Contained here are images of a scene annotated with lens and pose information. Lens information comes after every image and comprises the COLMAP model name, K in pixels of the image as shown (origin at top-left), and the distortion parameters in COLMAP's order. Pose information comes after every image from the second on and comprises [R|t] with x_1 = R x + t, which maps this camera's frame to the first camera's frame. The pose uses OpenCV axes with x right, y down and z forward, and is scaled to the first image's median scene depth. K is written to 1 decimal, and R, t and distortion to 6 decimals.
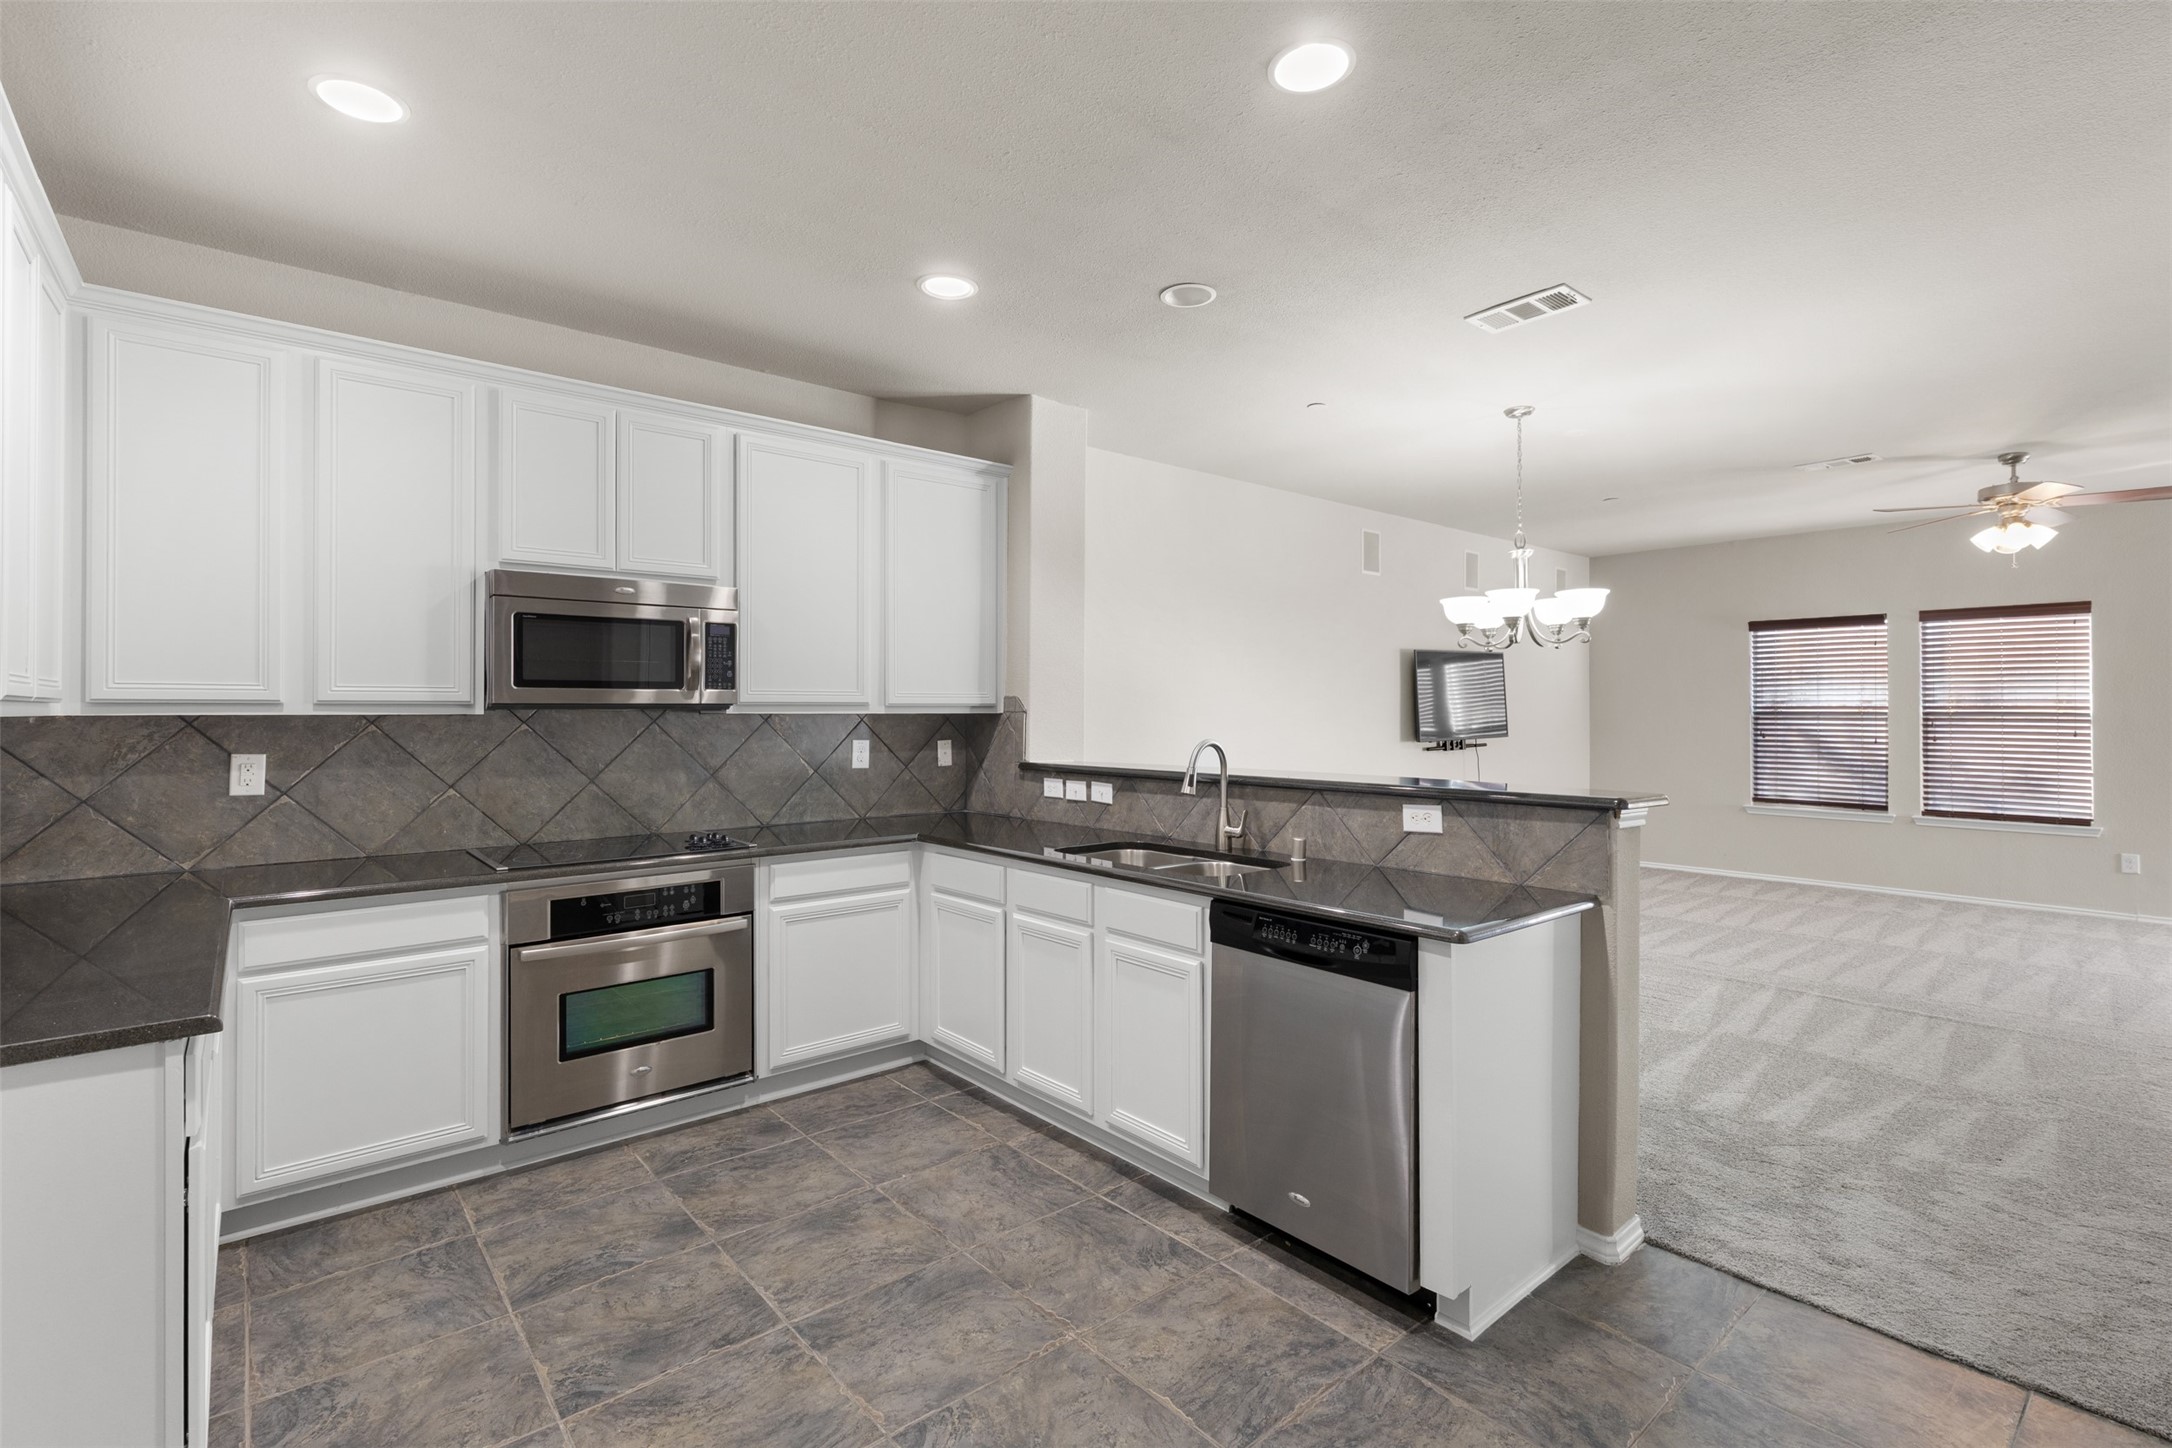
lens RADIAL K [[999.6, 0, 1079.8], [0, 999.6, 701.1], [0, 0, 1]] dist [0.010986, -0.004616]
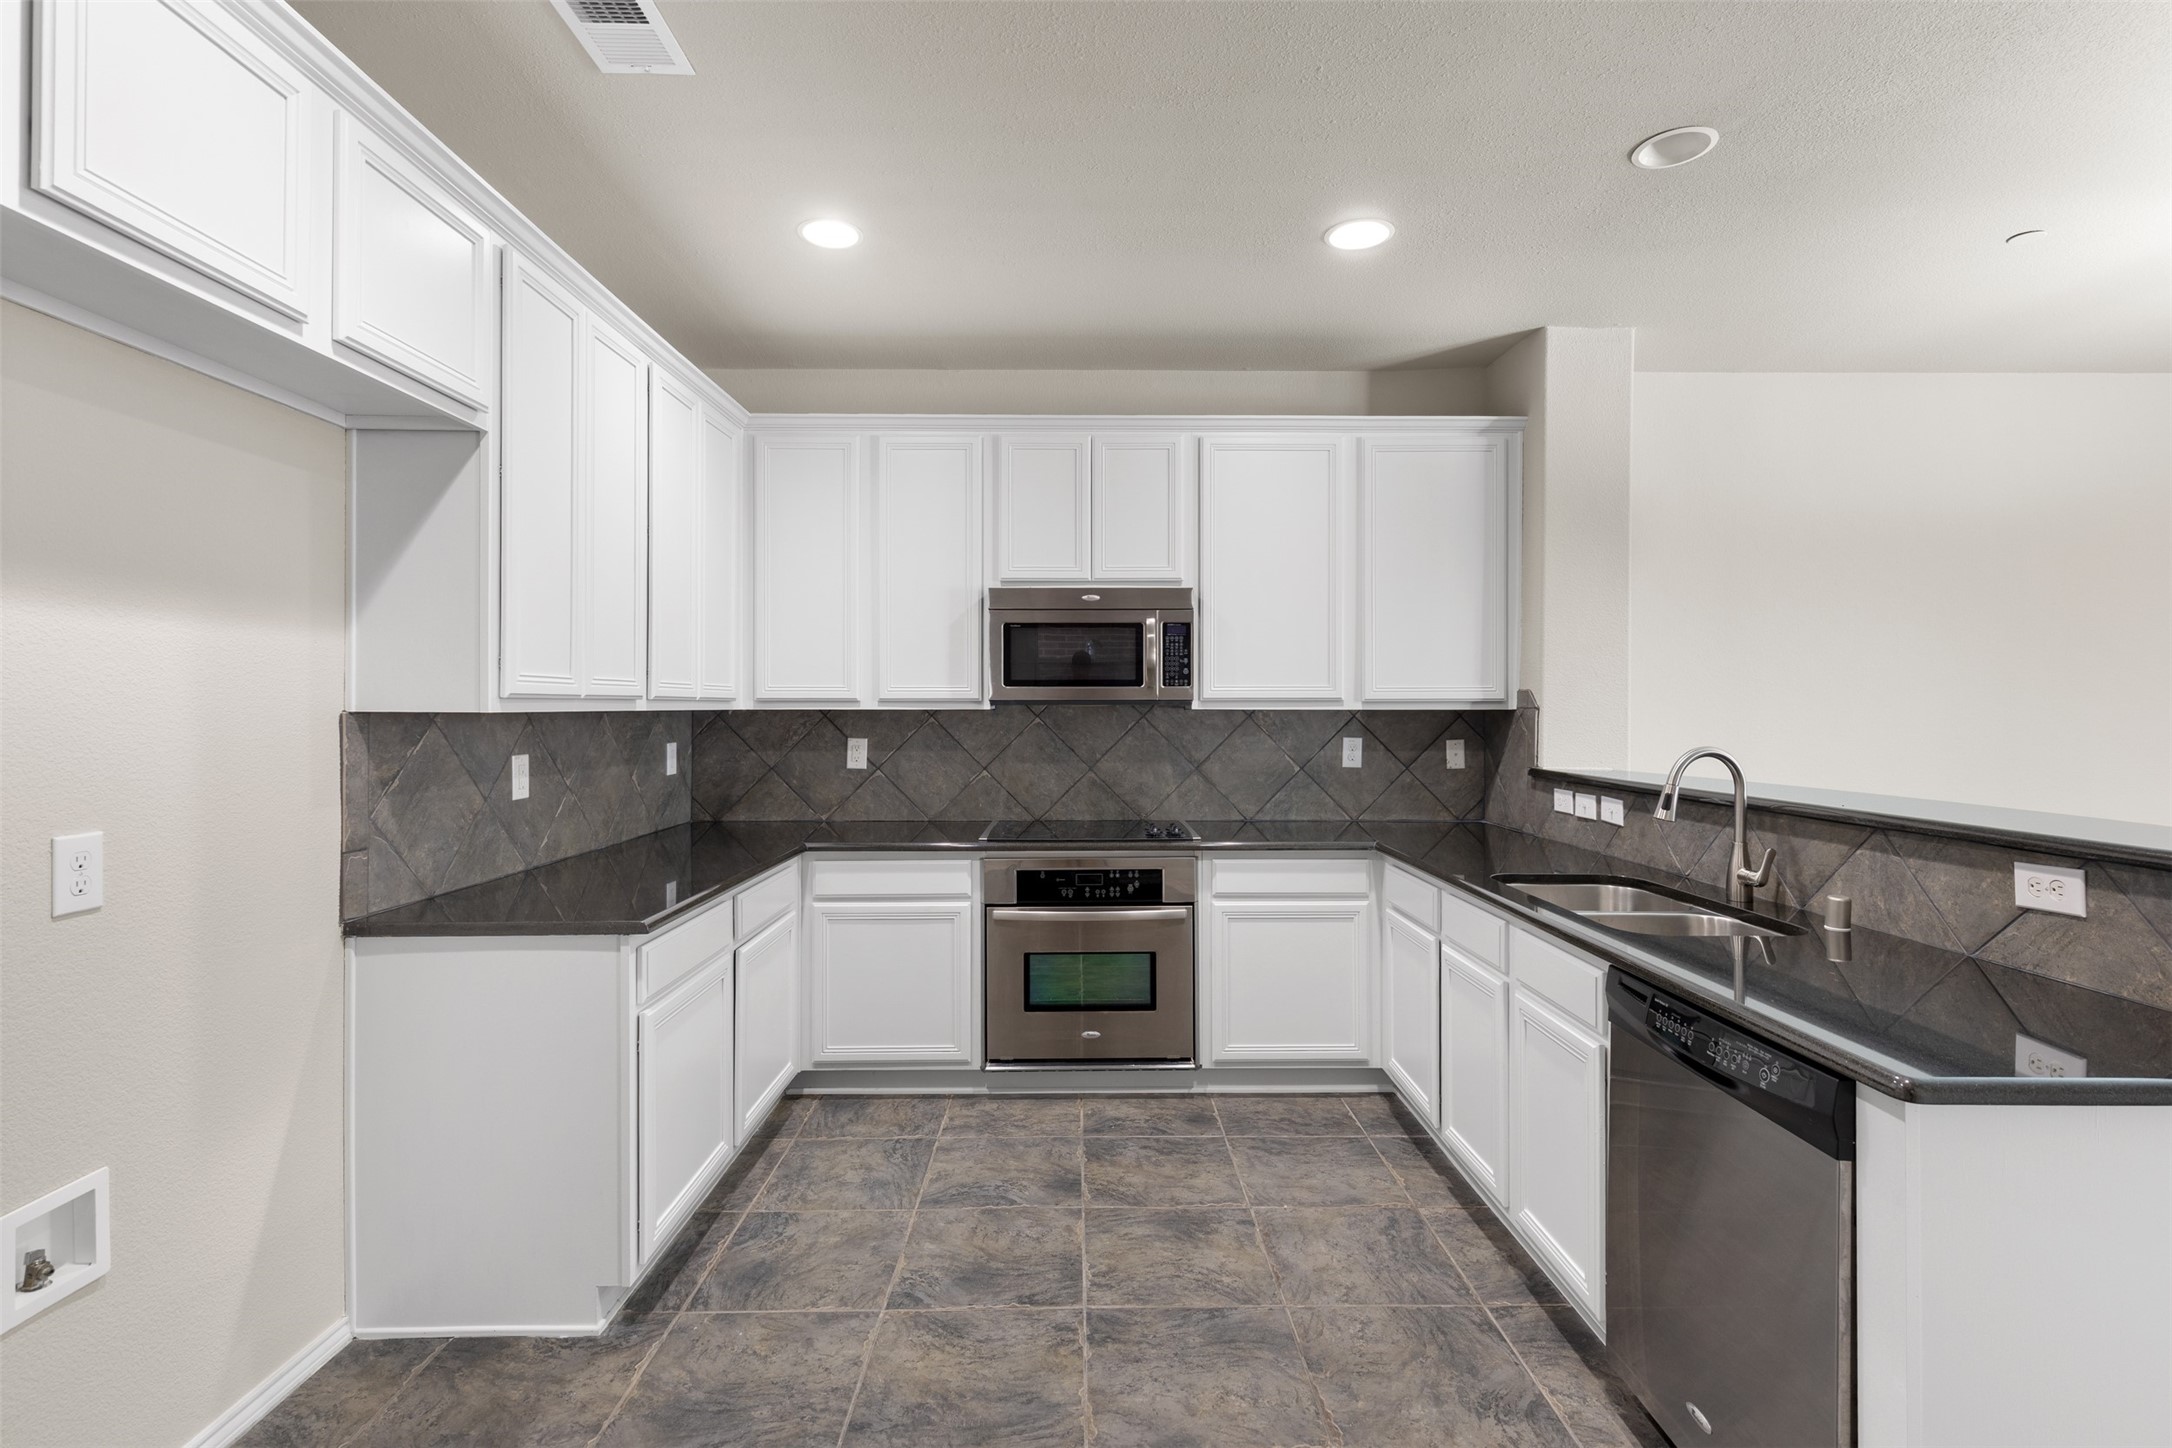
lens RADIAL K [[999.6, 0, 1079.8], [0, 999.6, 701.1], [0, 0, 1]] dist [0.010986, -0.004616]
pose [[0.770995, -0.001854, -0.636839, 0.265160], [0.005112, 0.999982, 0.003277, -0.000012], [0.636821, -0.005782, 0.770990, 0.158345]]
